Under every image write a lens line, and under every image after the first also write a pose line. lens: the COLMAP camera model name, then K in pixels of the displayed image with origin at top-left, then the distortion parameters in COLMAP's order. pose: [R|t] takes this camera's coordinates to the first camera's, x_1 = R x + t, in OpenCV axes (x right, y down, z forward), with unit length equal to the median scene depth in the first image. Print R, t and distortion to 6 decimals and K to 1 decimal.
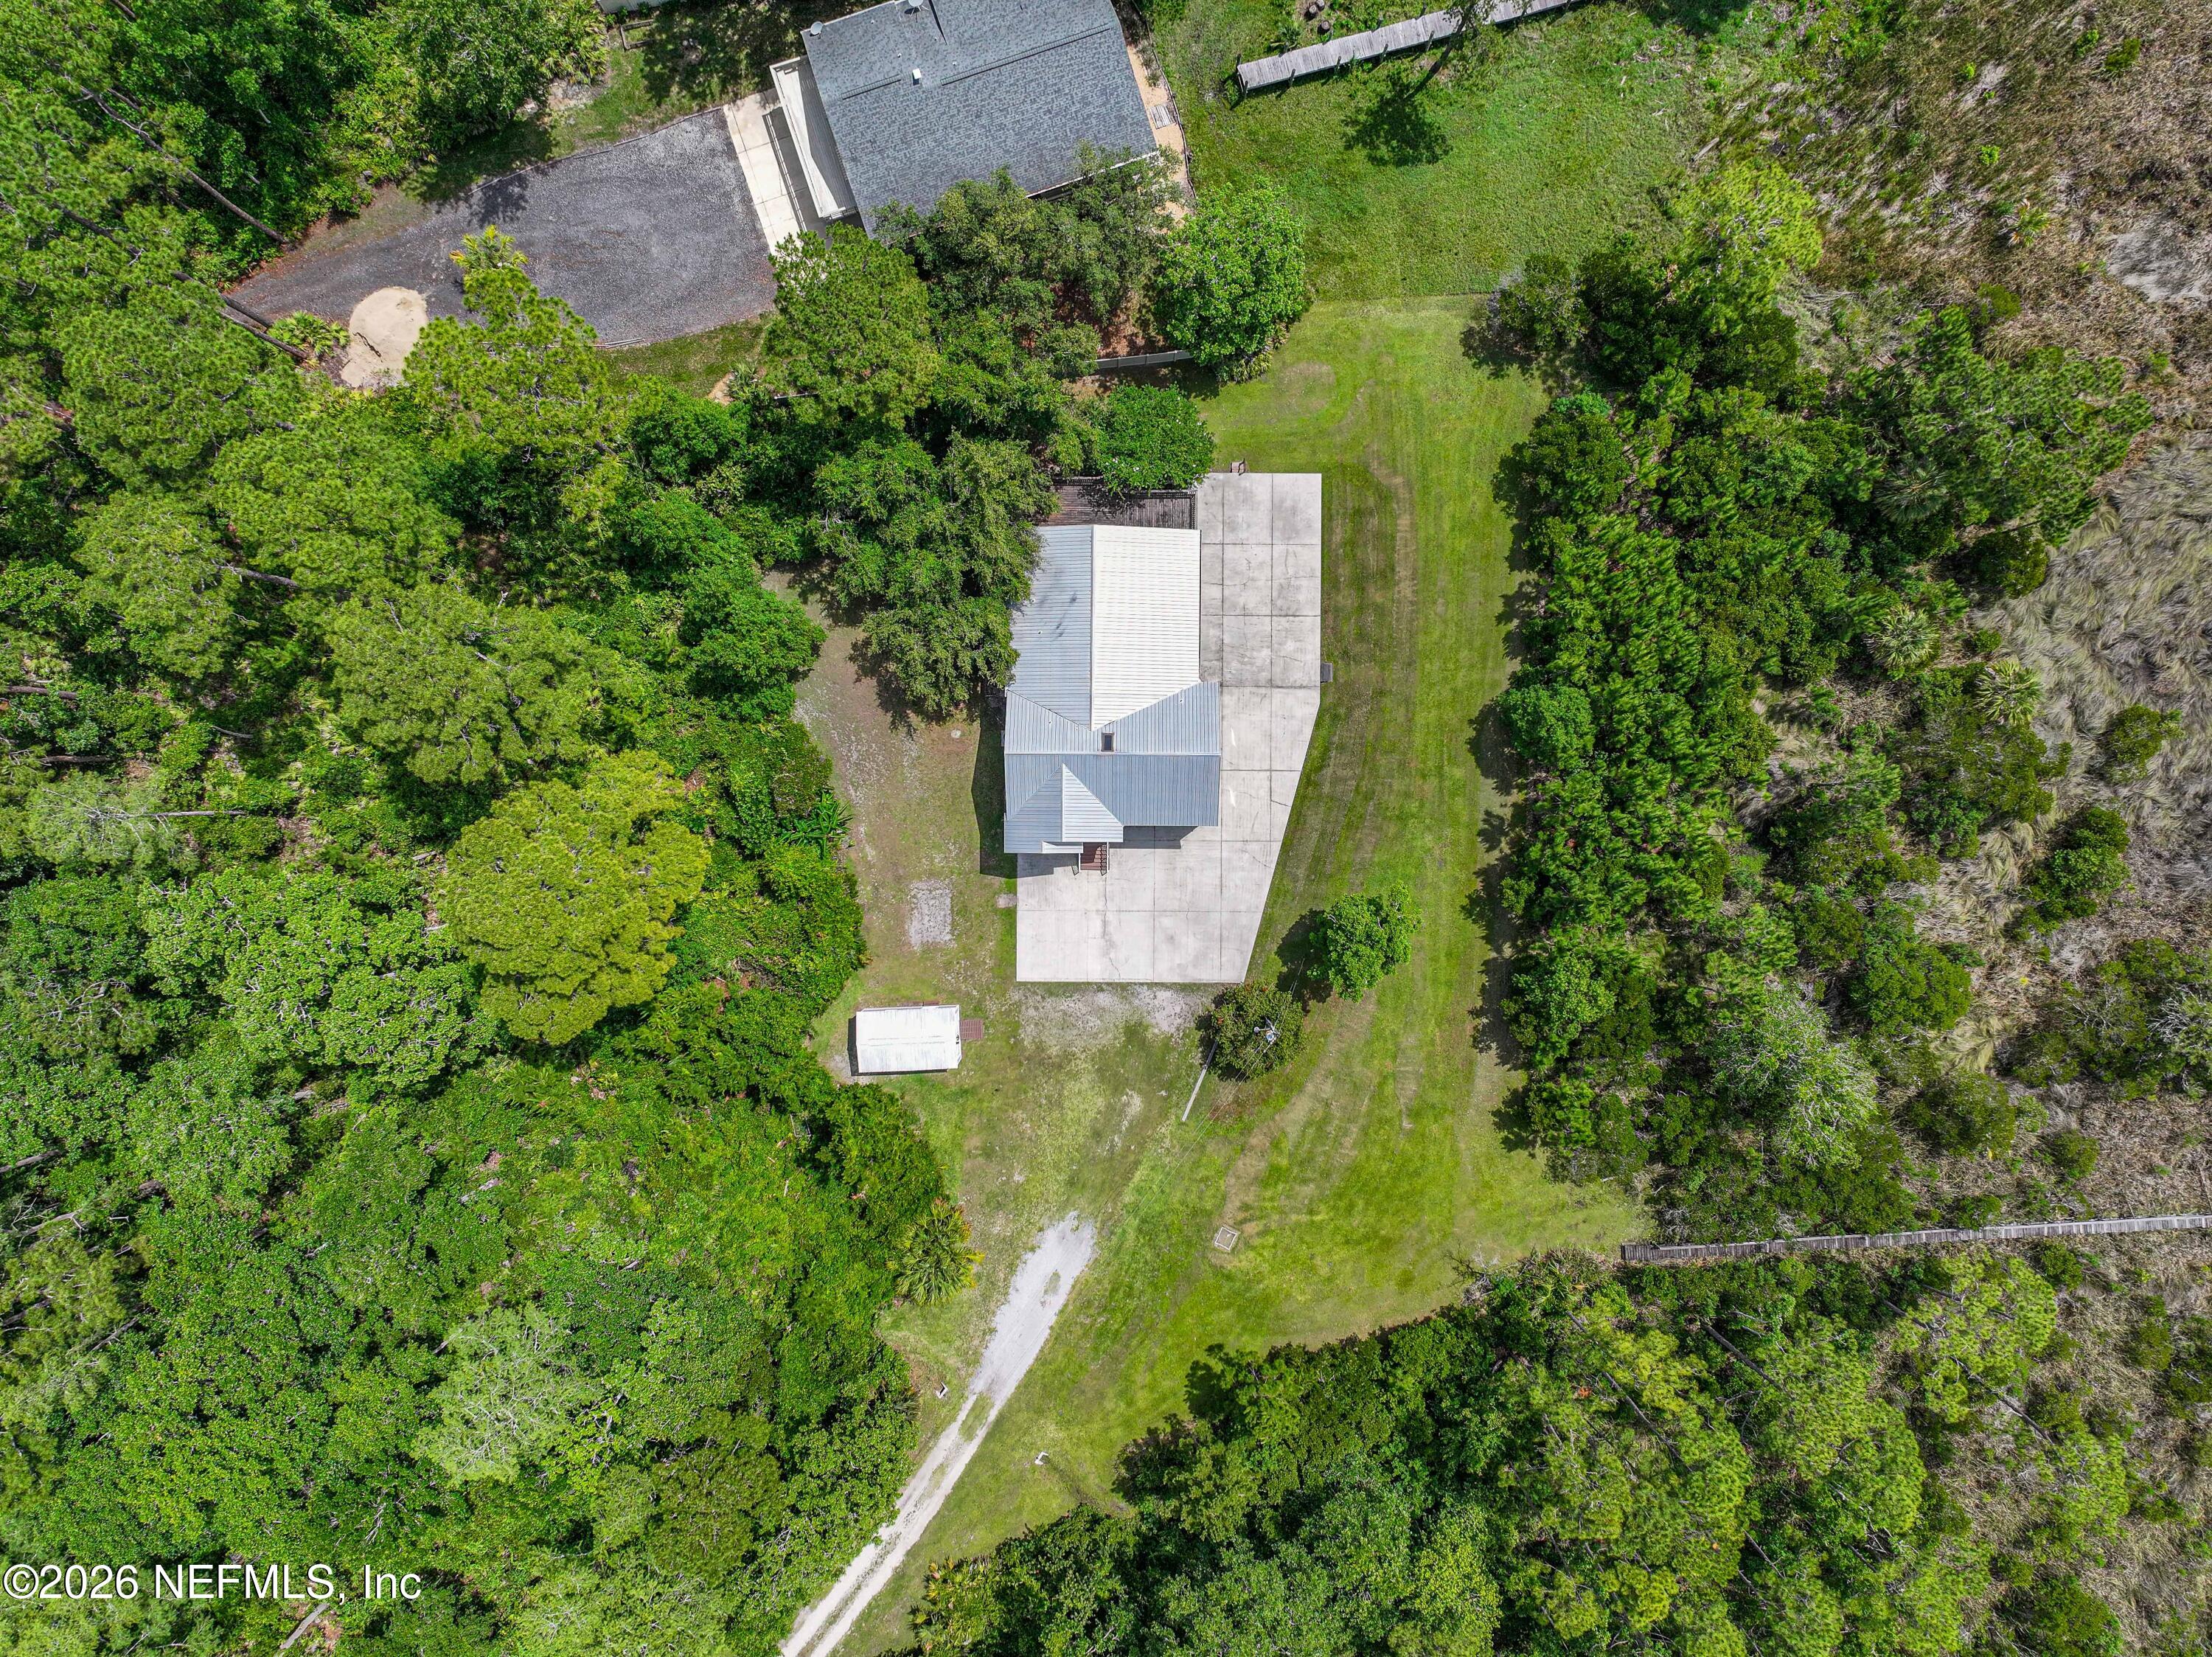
lens RADIAL K [[1533.6, 0, 1135.6], [0, 1533.6, 835.0], [0, 0, 1]] dist [0.002173, 0.001658]
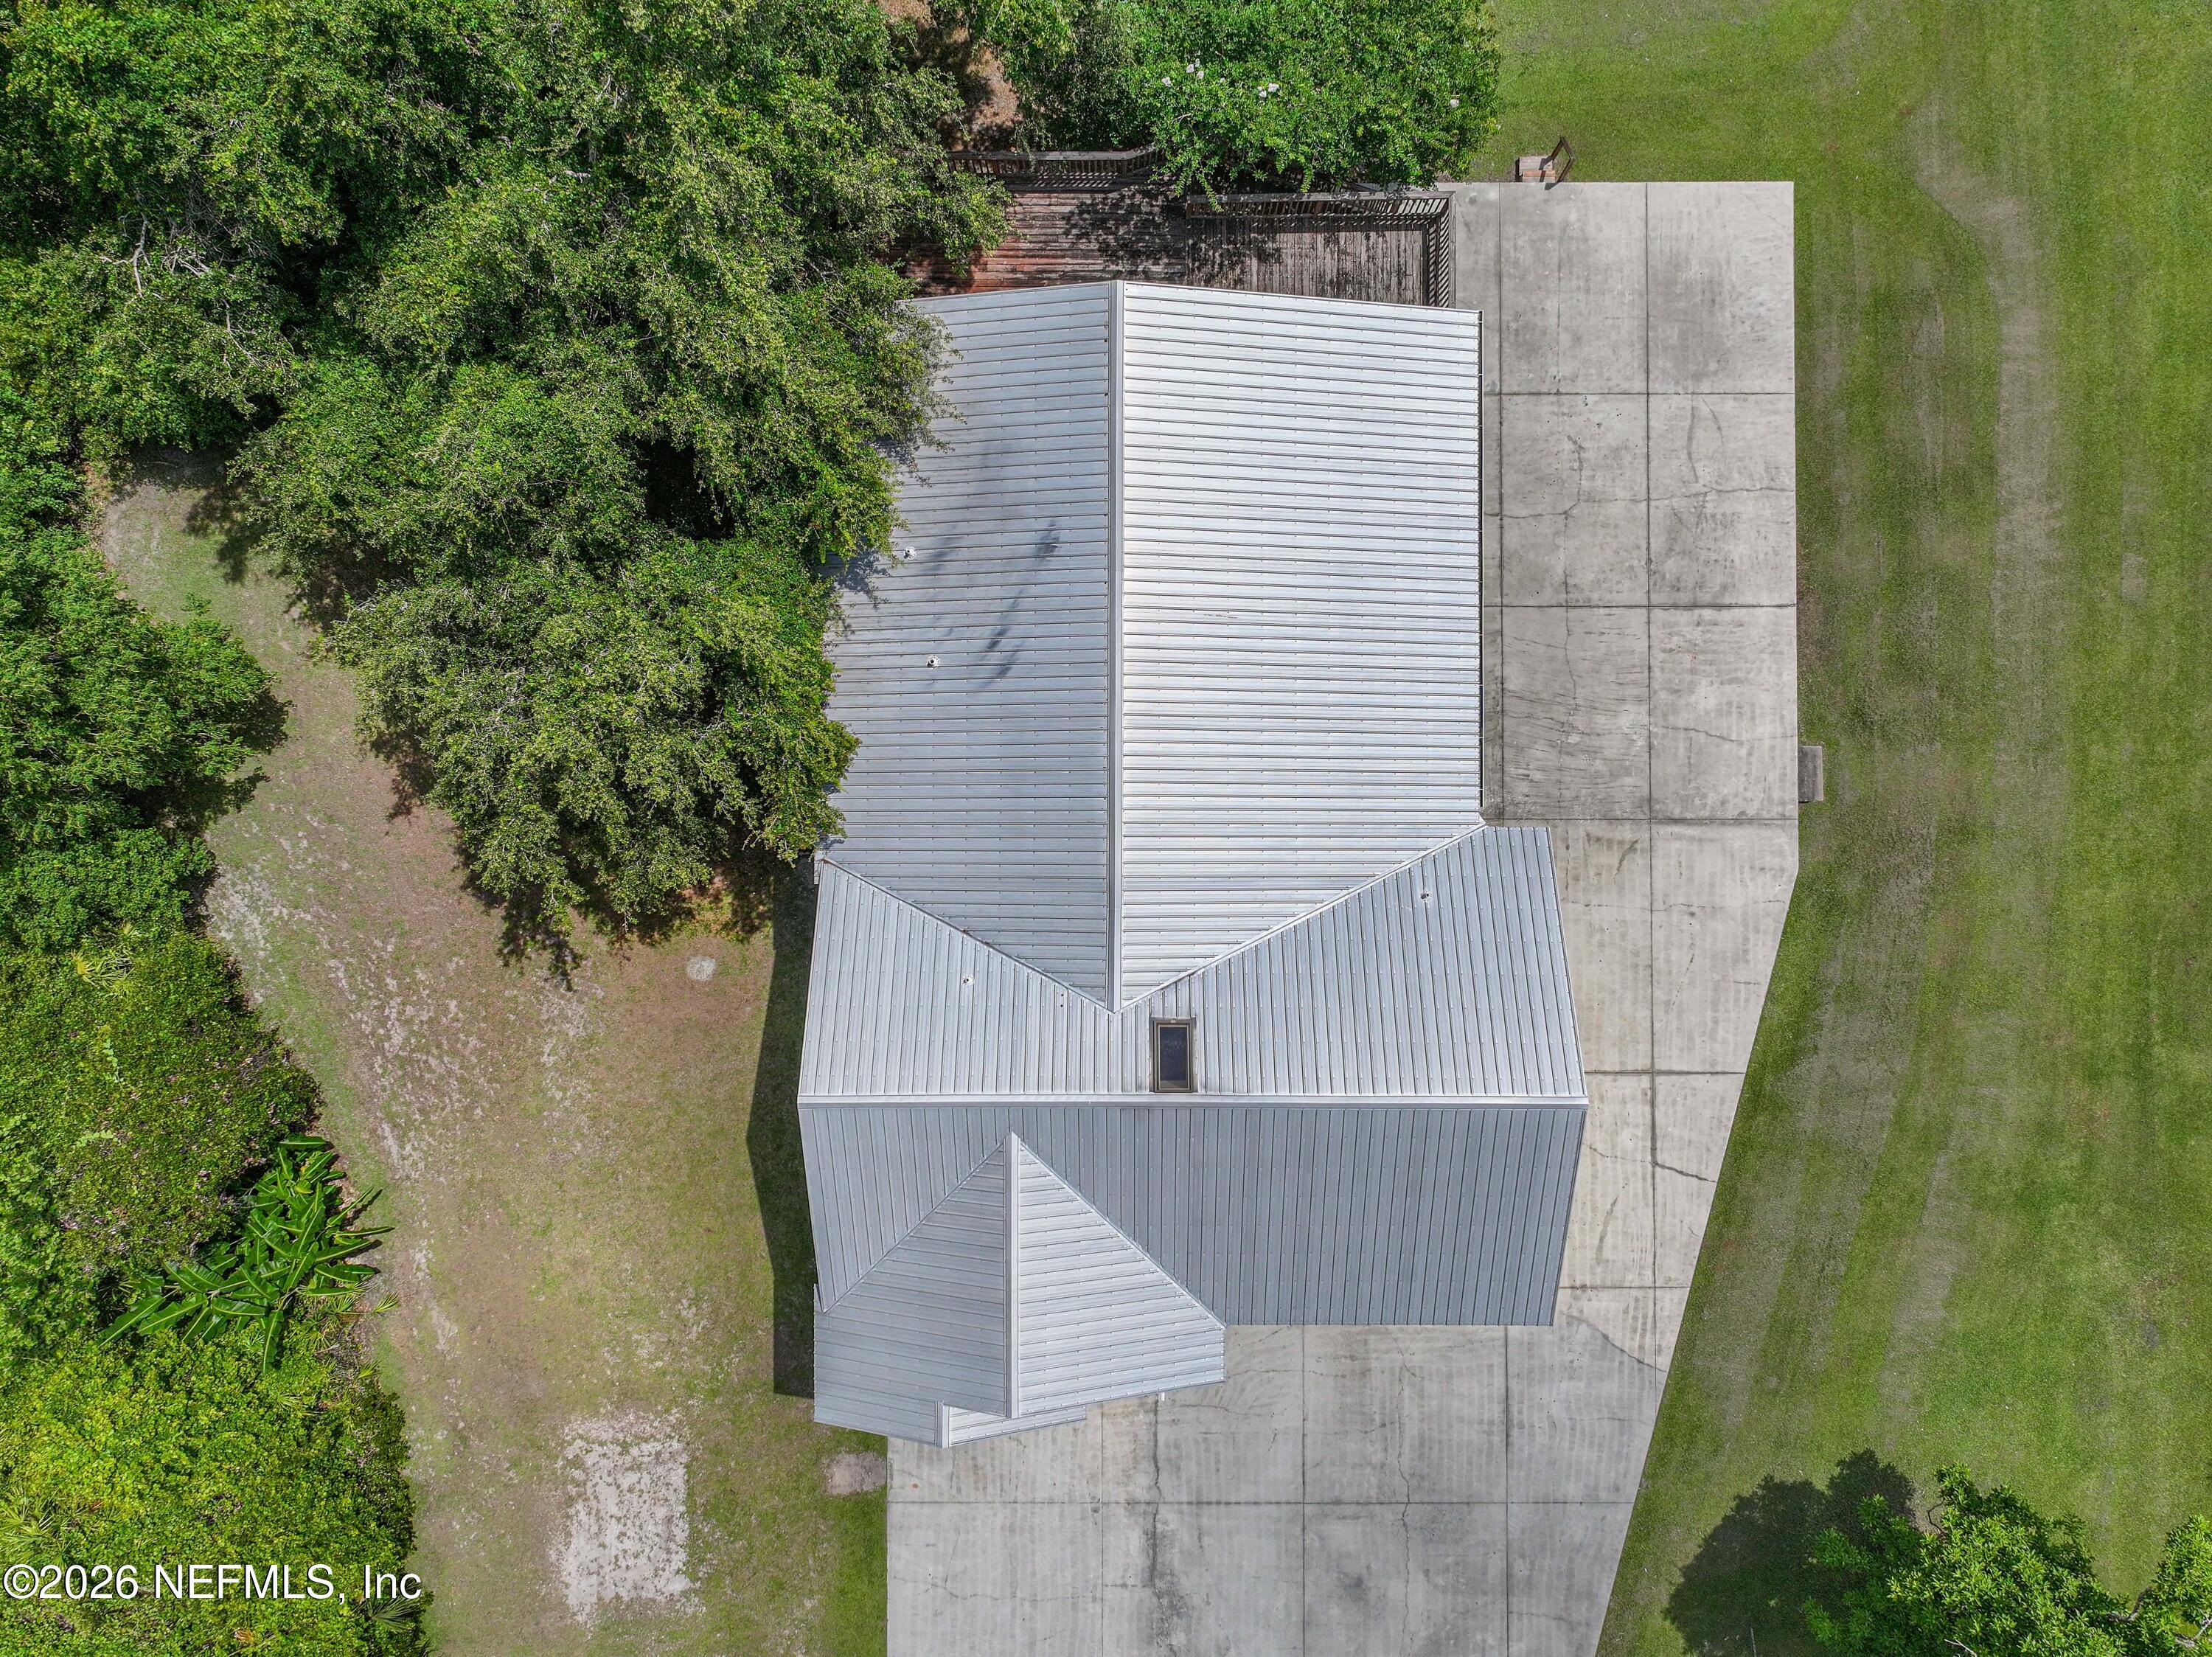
lens RADIAL K [[1560.1, 0, 1130.0], [0, 1560.1, 806.7], [0, 0, 1]] dist [0.005080, 0.005505]
pose [[0.999961, -0.007534, -0.004516, -0.022754], [0.007379, 0.999412, -0.033486, -0.089225], [0.004766, 0.033452, 0.999429, 0.664035]]
